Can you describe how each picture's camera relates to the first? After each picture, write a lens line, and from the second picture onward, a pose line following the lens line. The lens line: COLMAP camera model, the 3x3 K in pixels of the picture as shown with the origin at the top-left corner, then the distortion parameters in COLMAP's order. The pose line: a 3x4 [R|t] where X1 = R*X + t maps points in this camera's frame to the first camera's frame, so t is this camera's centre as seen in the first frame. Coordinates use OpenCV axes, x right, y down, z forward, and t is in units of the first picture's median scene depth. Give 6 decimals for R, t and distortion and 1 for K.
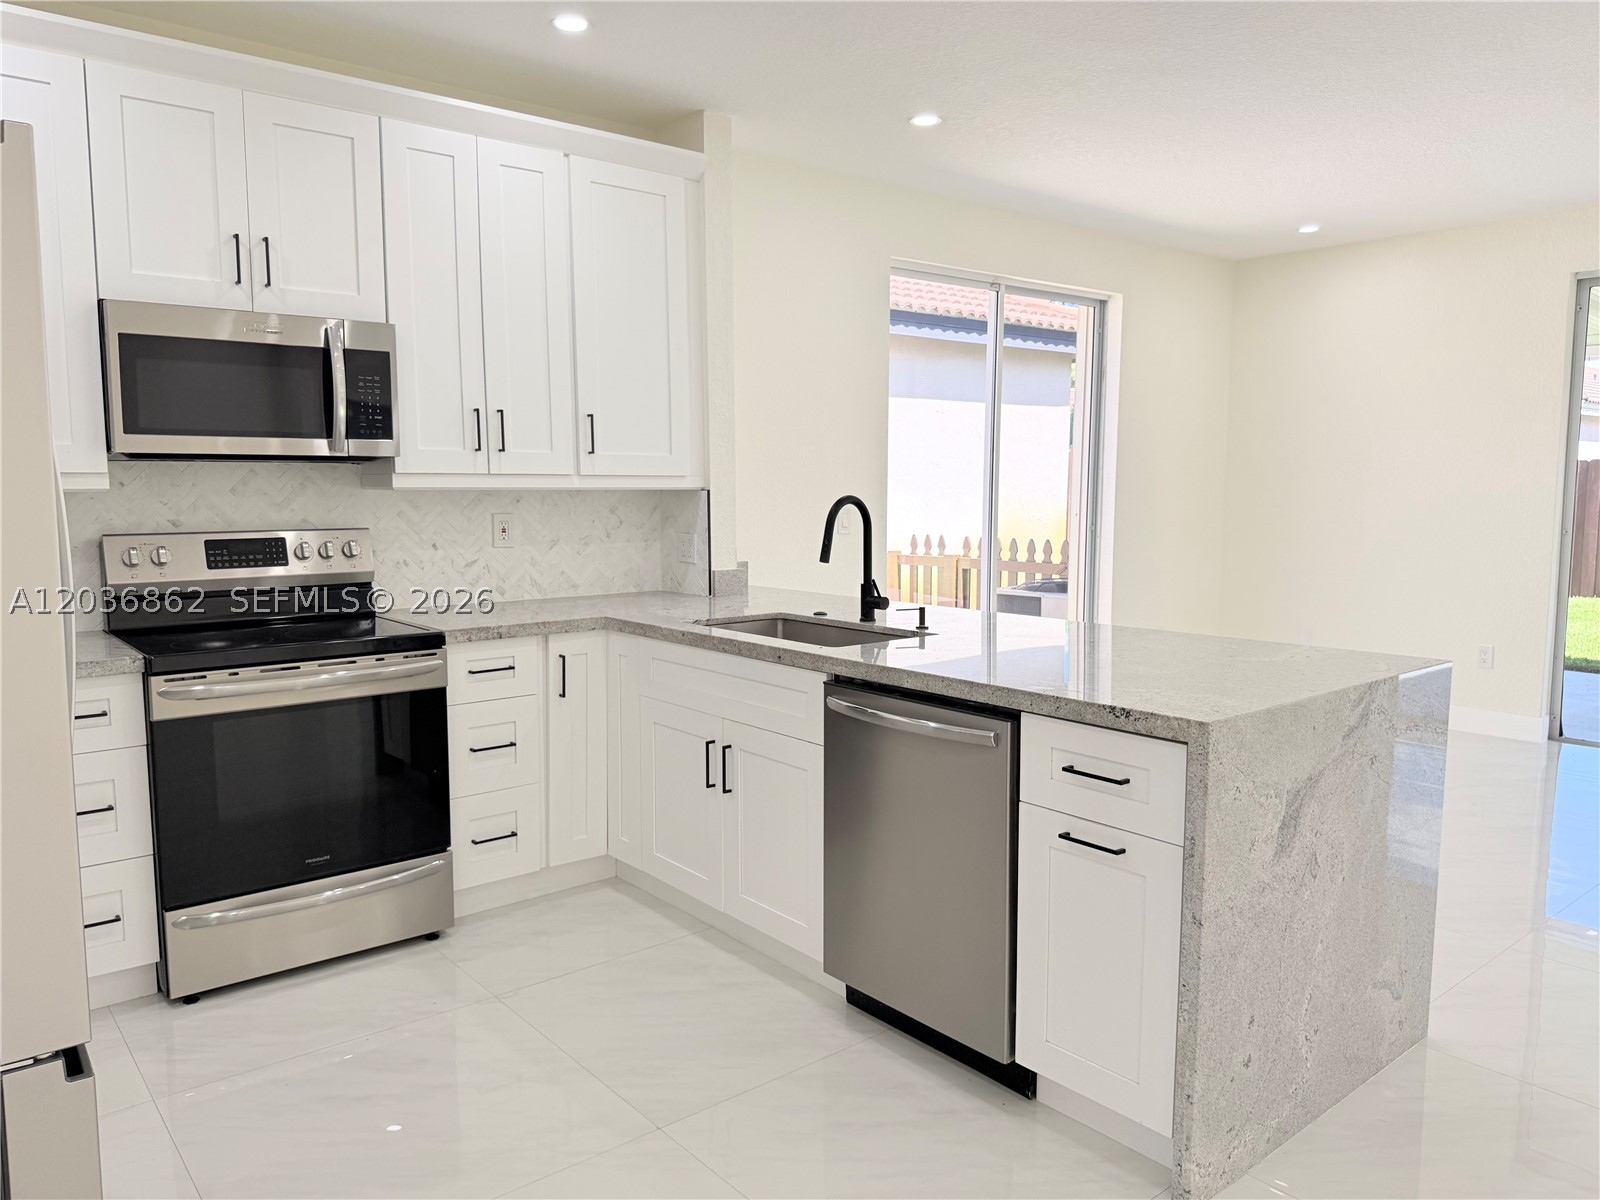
lens RADIAL K [[1125.8, 0, 800.0], [0, 1125.8, 600.0], [0, 0, 1]] dist [0.156610, -0.267803]
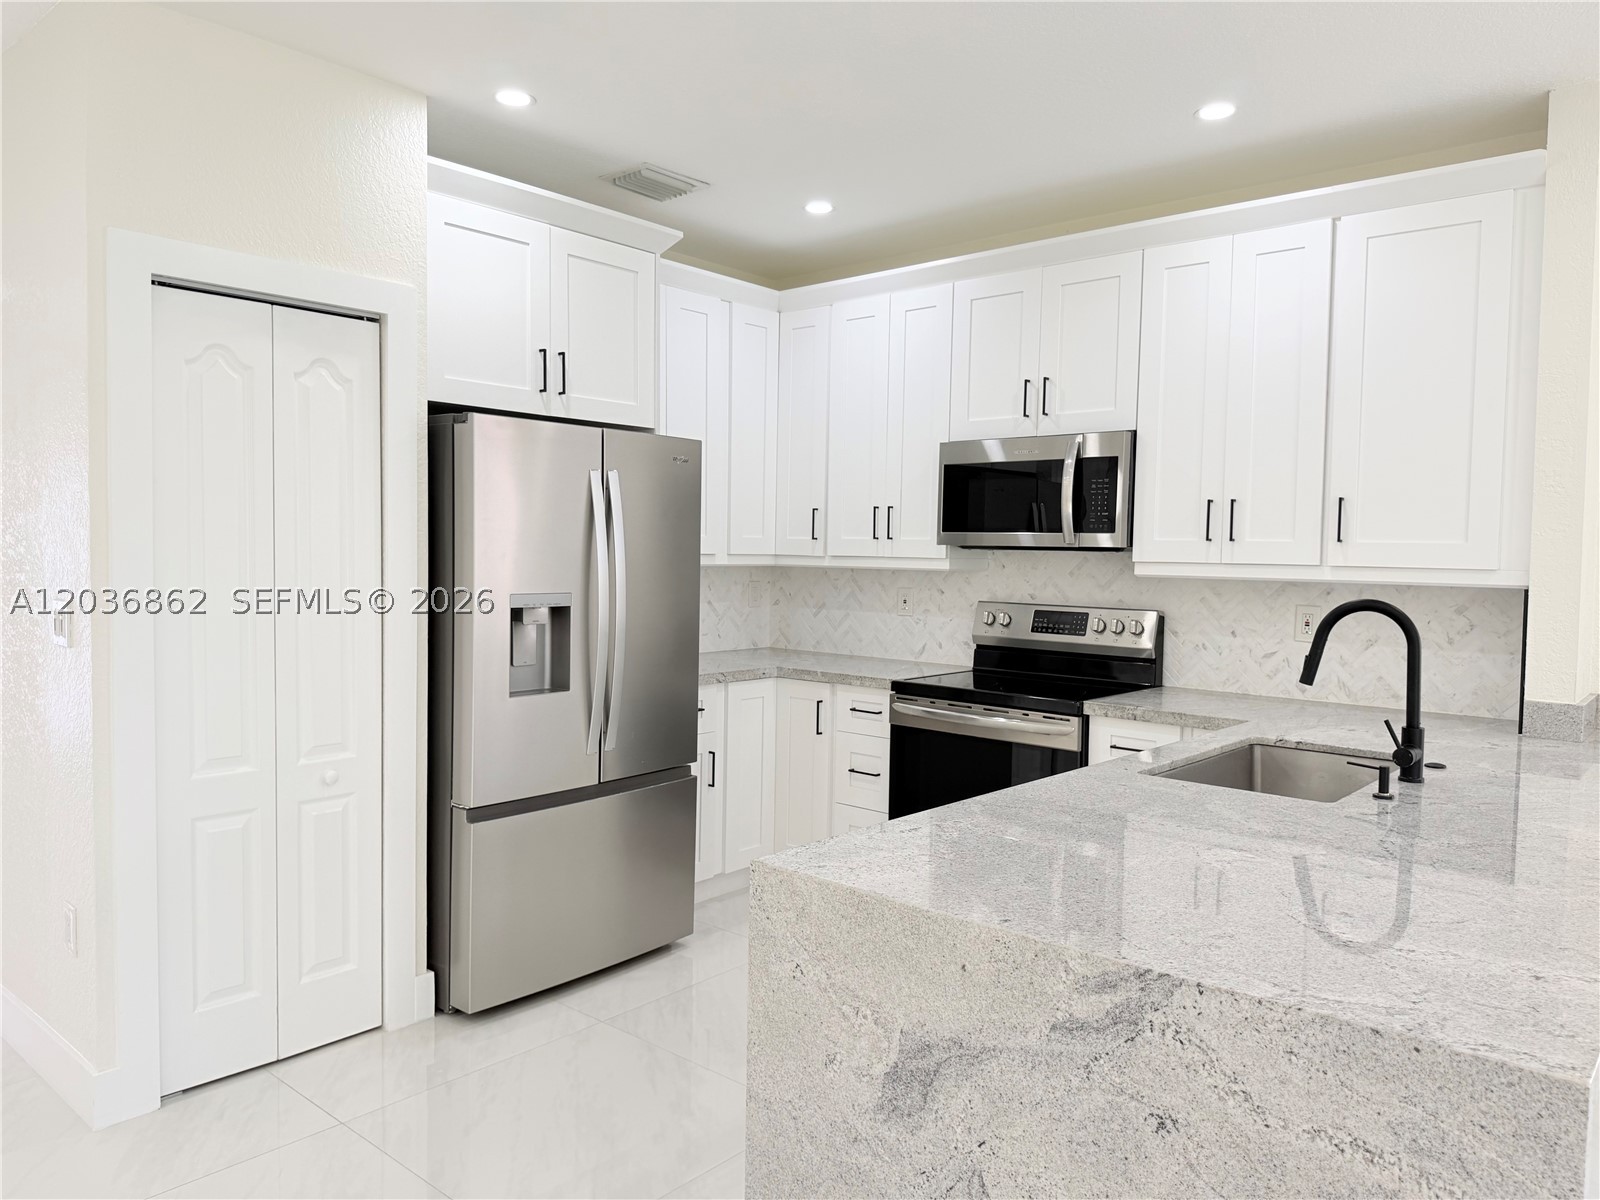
lens RADIAL K [[1125.8, 0, 800.0], [0, 1125.8, 600.0], [0, 0, 1]] dist [0.156610, -0.267803]
pose [[0.158276, 0.050483, -0.986104, 0.714820], [-0.120071, 0.992265, 0.031526, -0.071745], [0.980067, 0.113413, 0.163113, 0.519406]]
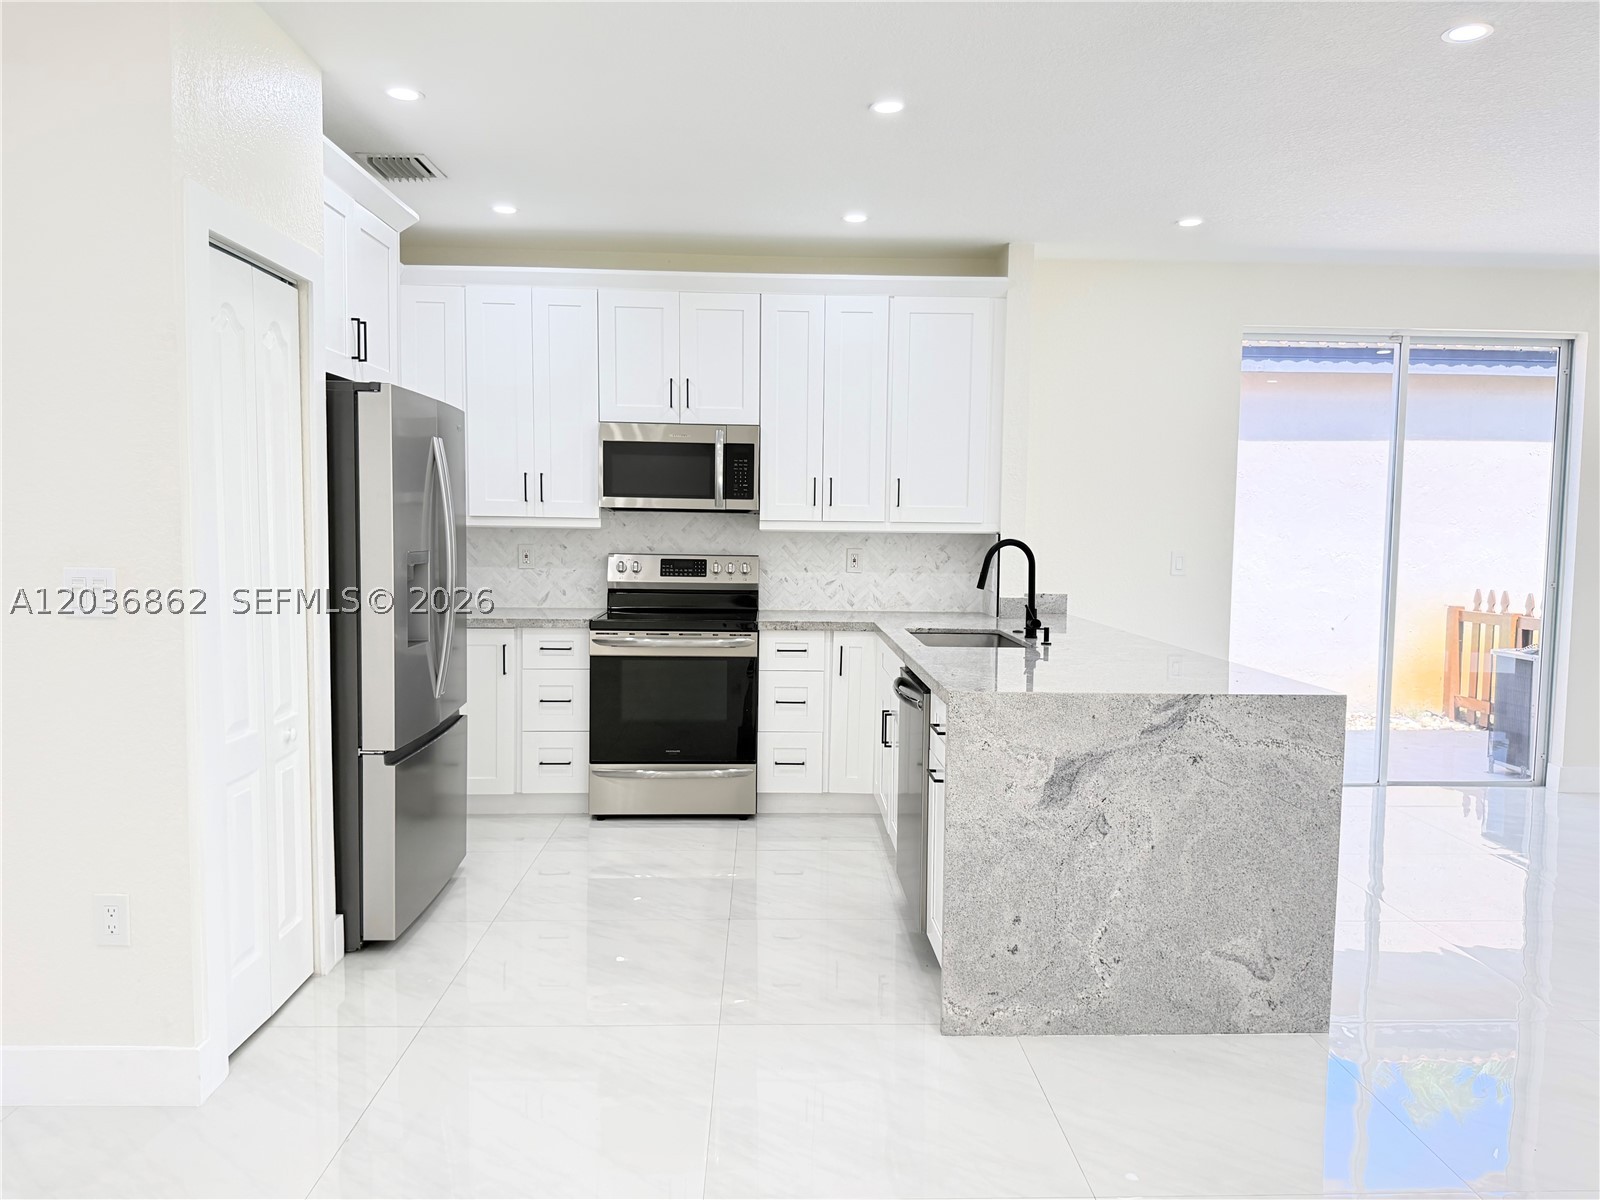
lens RADIAL K [[1125.8, 0, 800.0], [0, 1125.8, 600.0], [0, 0, 1]] dist [0.156610, -0.267803]
pose [[0.785618, 0.053092, -0.616430, 0.658764], [-0.077591, 0.996900, -0.013026, 0.013447], [0.613827, 0.058063, 0.787302, -0.171169]]
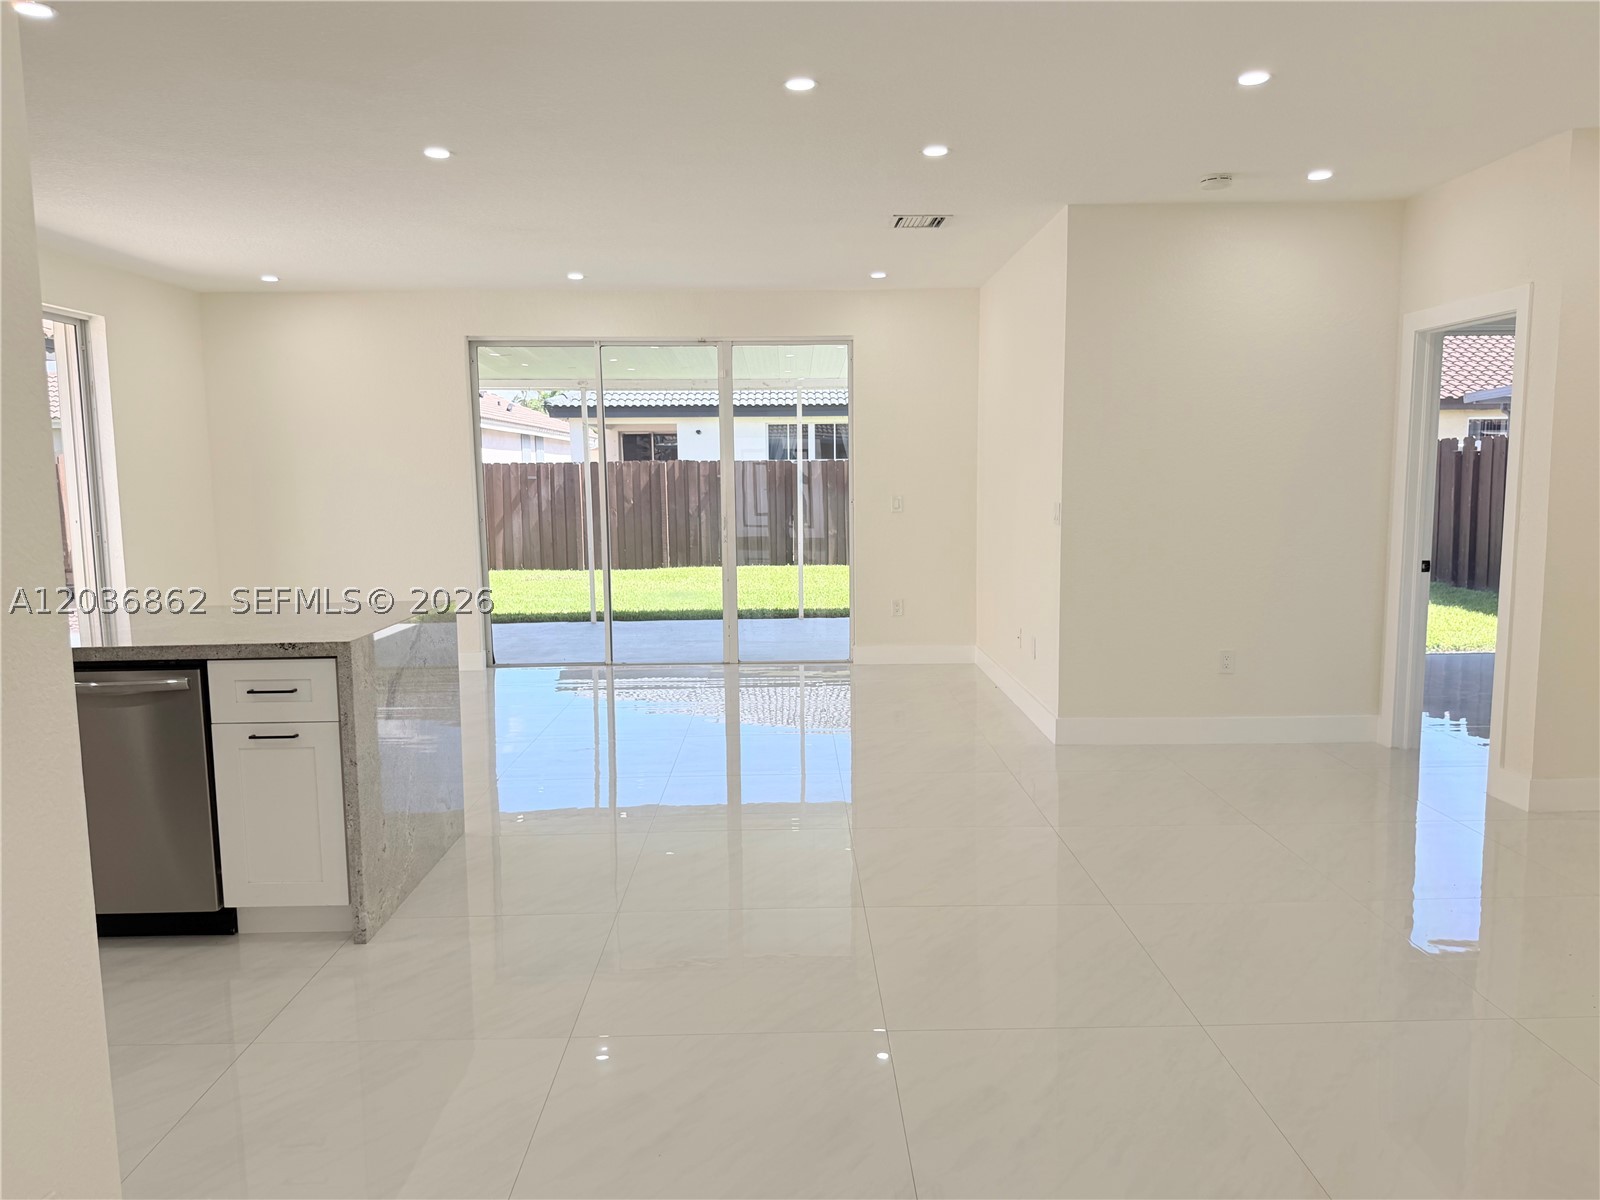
lens RADIAL K [[1125.8, 0, 800.0], [0, 1125.8, 600.0], [0, 0, 1]] dist [0.156610, -0.267803]
pose [[0.633855, -0.103232, 0.766532, -0.295469], [0.100307, 0.993655, 0.050875, 0.016853], [-0.766920, 0.044641, 0.640188, -0.338241]]
